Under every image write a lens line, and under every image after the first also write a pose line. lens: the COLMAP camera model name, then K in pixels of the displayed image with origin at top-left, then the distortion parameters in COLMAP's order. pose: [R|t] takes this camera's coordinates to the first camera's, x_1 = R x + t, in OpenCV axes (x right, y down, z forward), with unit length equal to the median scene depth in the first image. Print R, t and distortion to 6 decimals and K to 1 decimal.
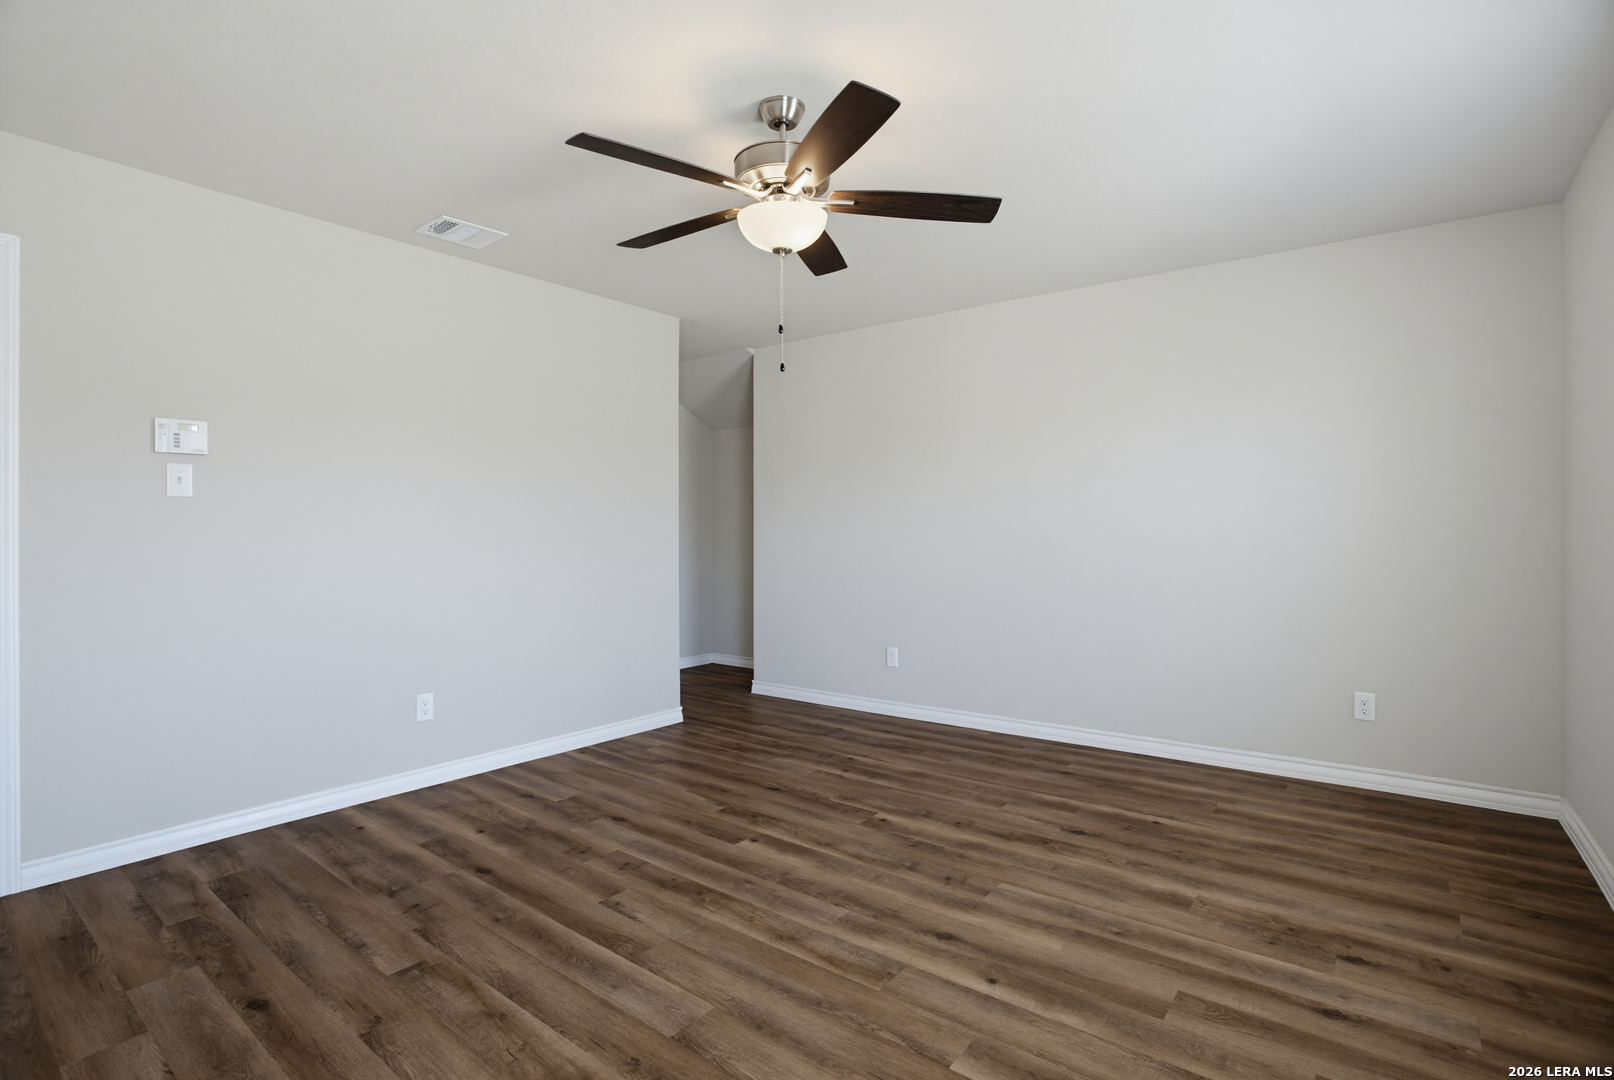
lens RADIAL K [[784.2, 0, 790.3], [0, 784.2, 528.0], [0, 0, 1]] dist [-0.068237, 0.022197]
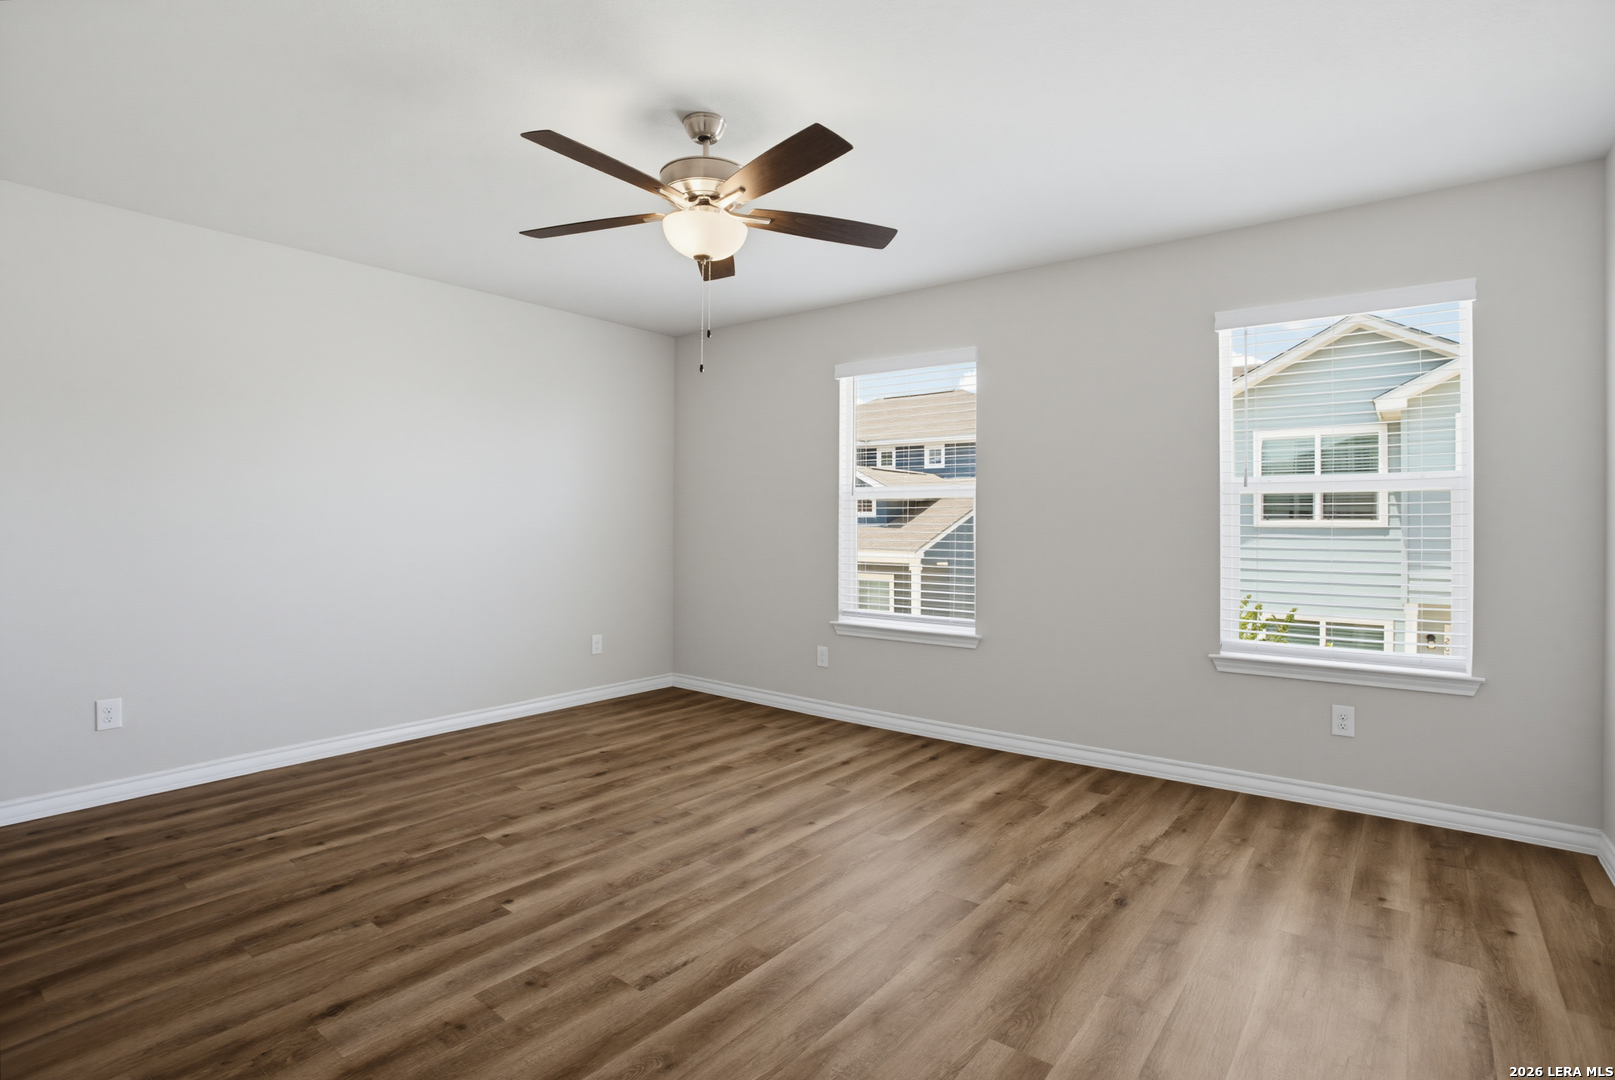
lens RADIAL K [[784.7, 0, 843.1], [0, 784.7, 527.8], [0, 0, 1]] dist [-0.068237, 0.022197]
pose [[-0.034728, -0.003971, 0.999389, -0.896580], [-0.007452, 0.999965, 0.003714, 0.004736], [-0.999369, -0.007318, -0.034756, 0.707811]]
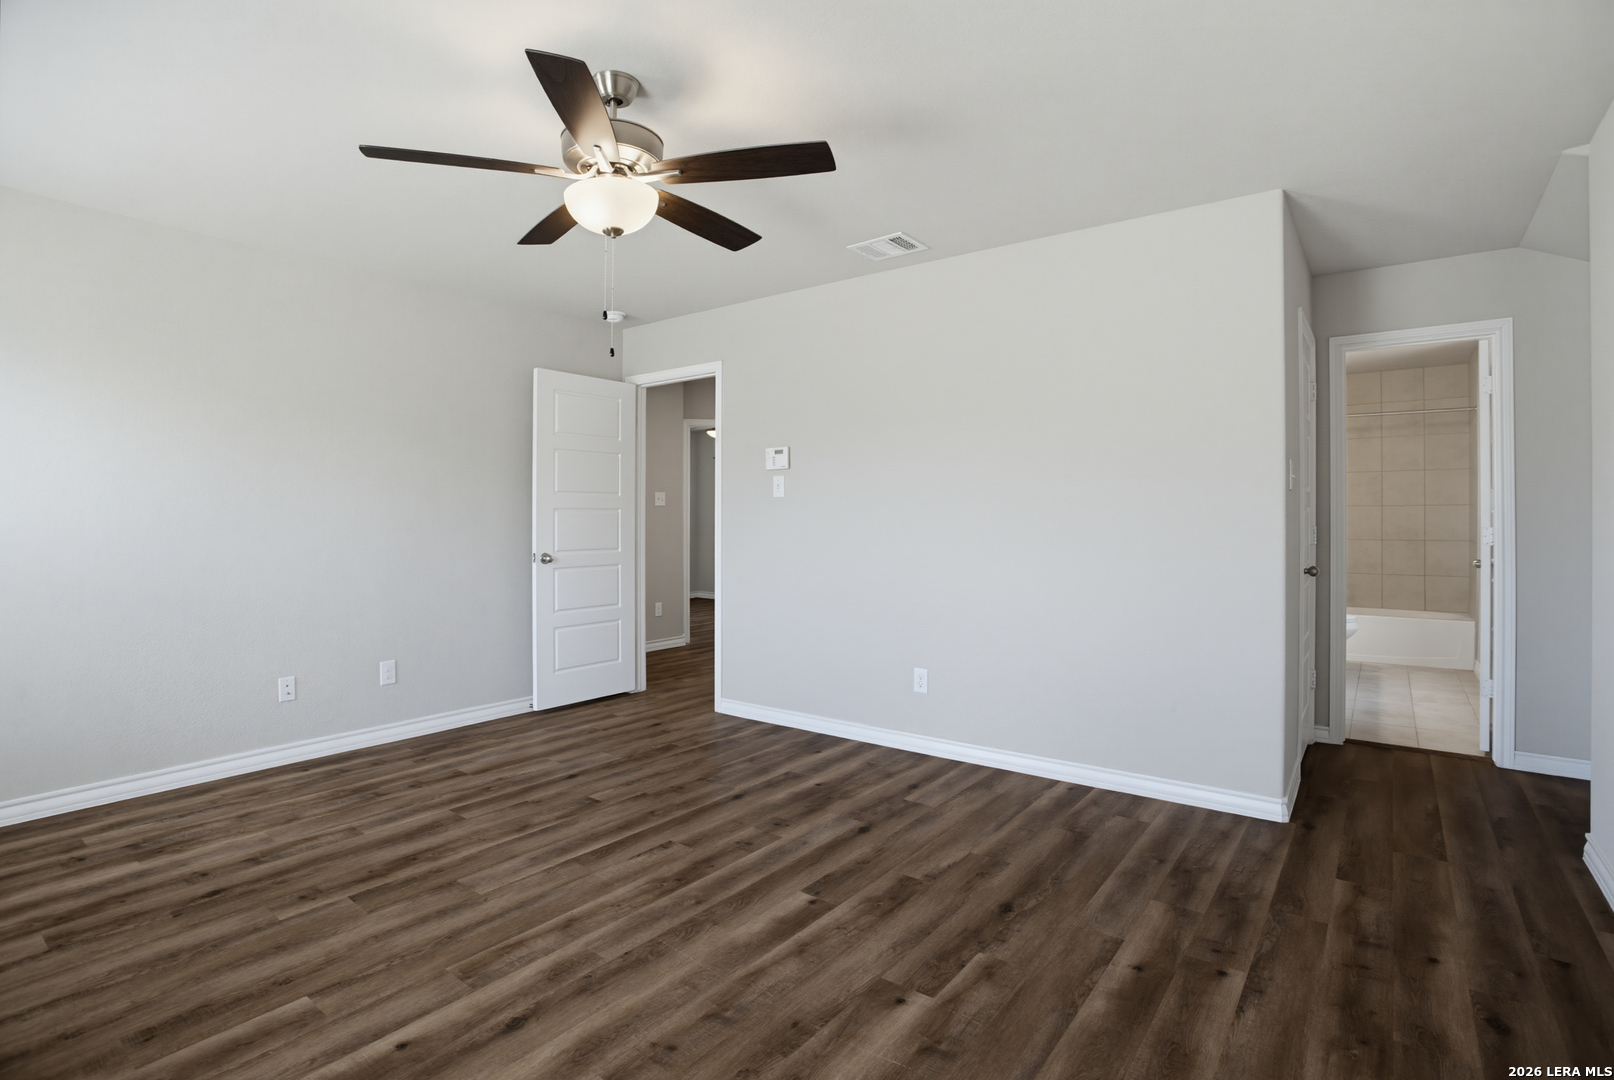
lens RADIAL K [[784.2, 0, 815.3], [0, 784.2, 514.9], [0, 0, 1]] dist [-0.068237, 0.022197]
pose [[0.018386, -0.005478, -0.999816, 0.797781], [0.003069, 0.999981, -0.005423, 0.001538], [0.999826, -0.002968, 0.018402, 1.031634]]
